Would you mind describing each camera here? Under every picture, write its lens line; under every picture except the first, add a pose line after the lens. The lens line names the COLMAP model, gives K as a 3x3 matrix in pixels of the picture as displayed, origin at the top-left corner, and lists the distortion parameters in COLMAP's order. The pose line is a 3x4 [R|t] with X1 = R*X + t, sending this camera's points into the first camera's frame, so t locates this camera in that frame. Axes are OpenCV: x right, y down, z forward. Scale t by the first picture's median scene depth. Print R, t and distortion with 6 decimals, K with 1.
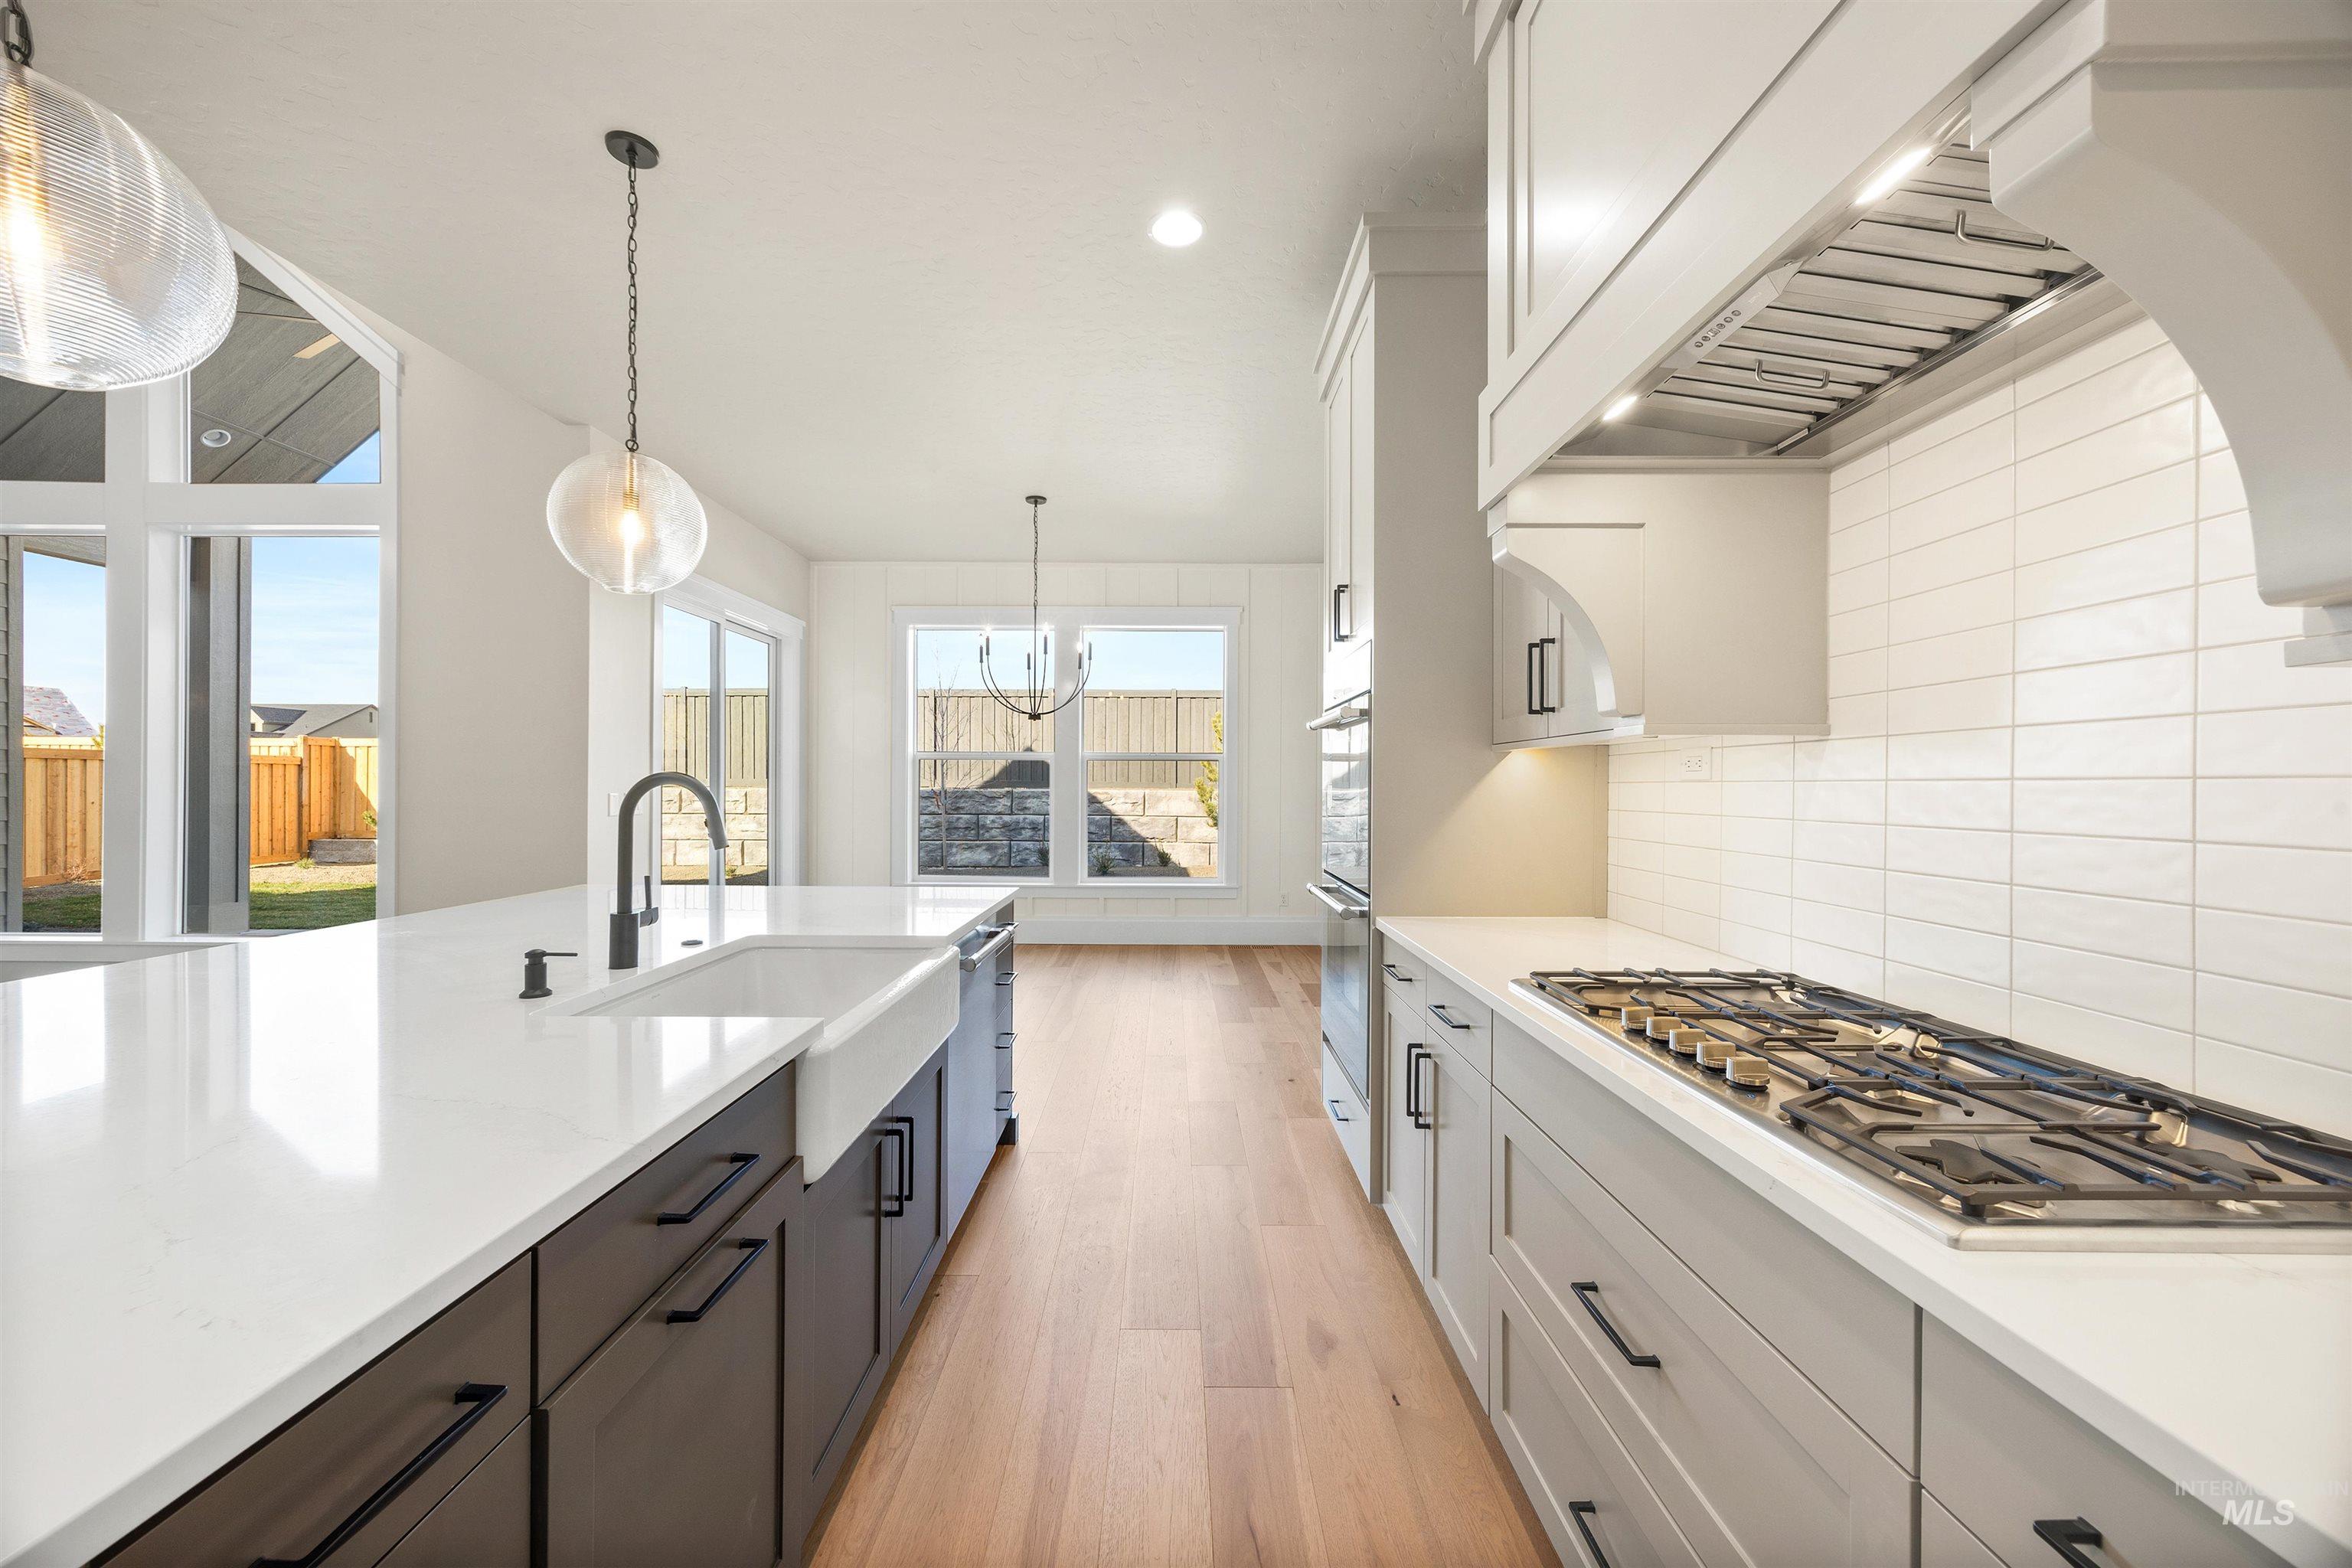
lens RADIAL K [[890.6, 0, 1151.9], [0, 890.6, 783.9], [0, 0, 1]] dist [0.001531, 0.000086]
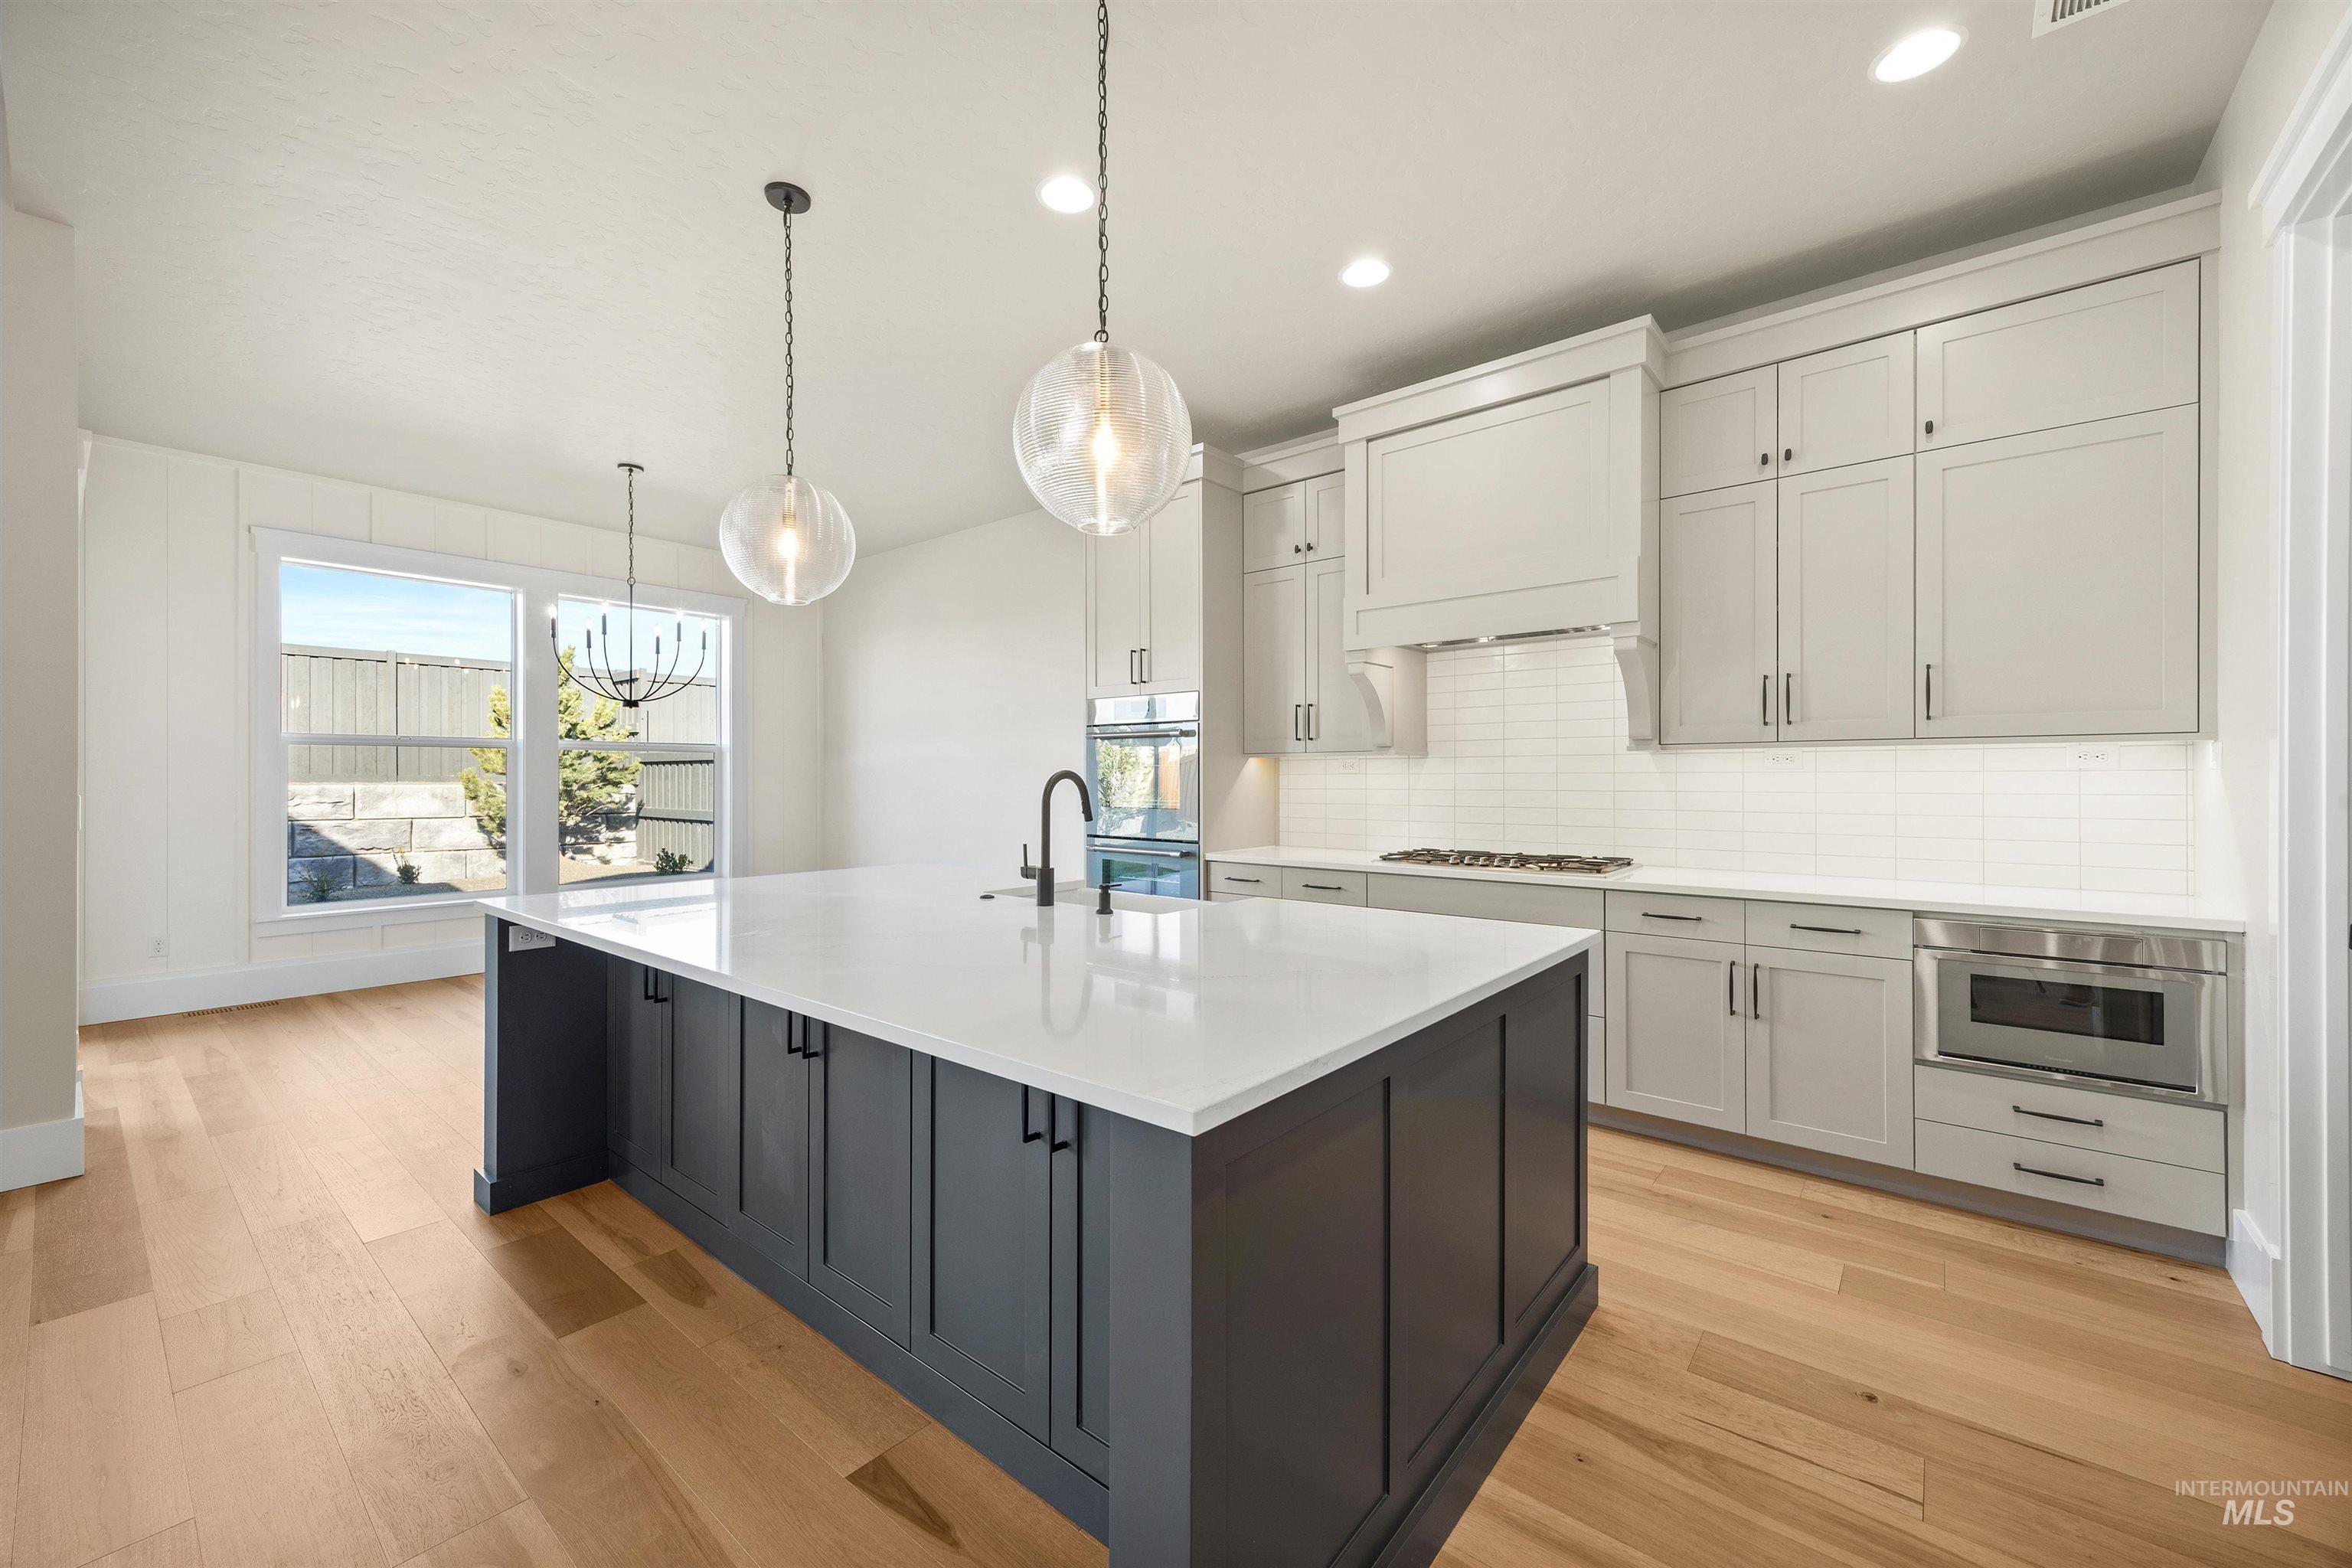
lens RADIAL K [[929.5, 0, 1161.3], [0, 929.5, 777.8], [0, 0, 1]] dist [0.003533, -0.000230]
pose [[0.636501, -0.006355, 0.771249, -1.239466], [0.003288, 0.999979, 0.005527, -0.006768], [-0.771269, -0.000982, 0.636509, -0.077238]]
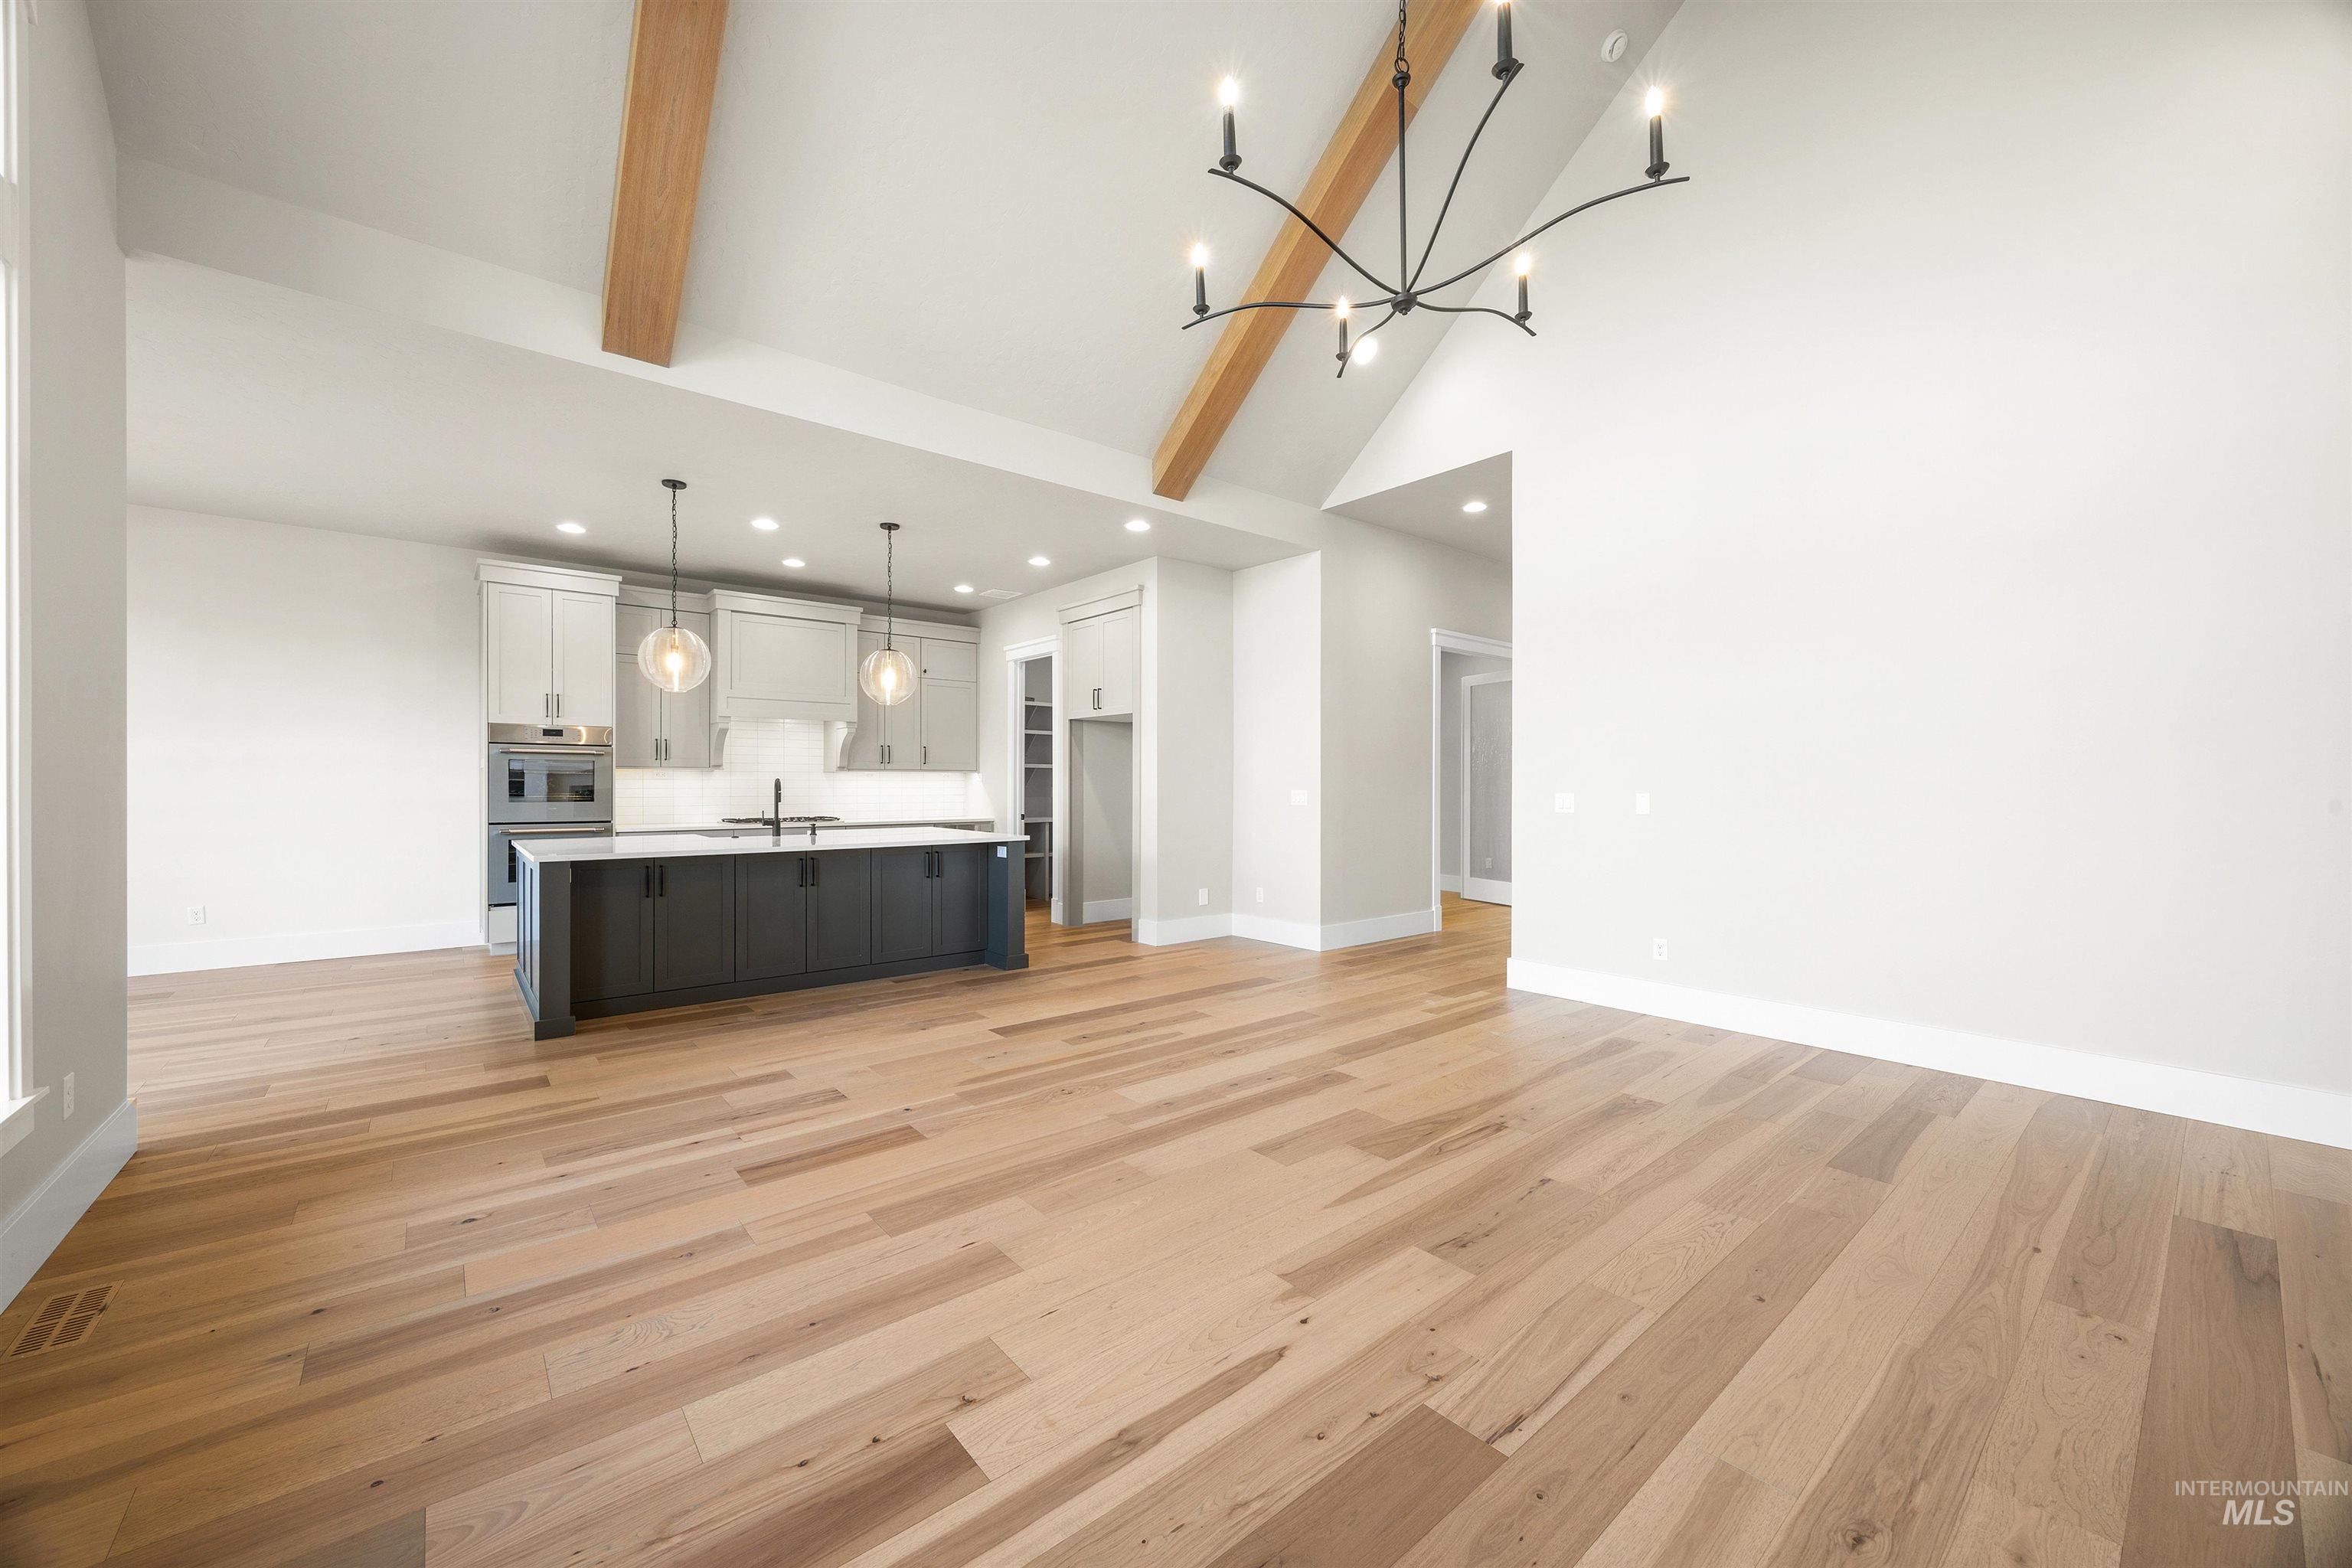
lens RADIAL K [[890.6, 0, 1175.0], [0, 890.6, 788.3], [0, 0, 1]] dist [0.001531, 0.000086]
pose [[-0.653274, -0.011731, 0.757031, -3.149884], [-0.008212, 0.999931, 0.008409, -0.012164], [-0.757077, -0.000724, -0.653325, 1.571057]]
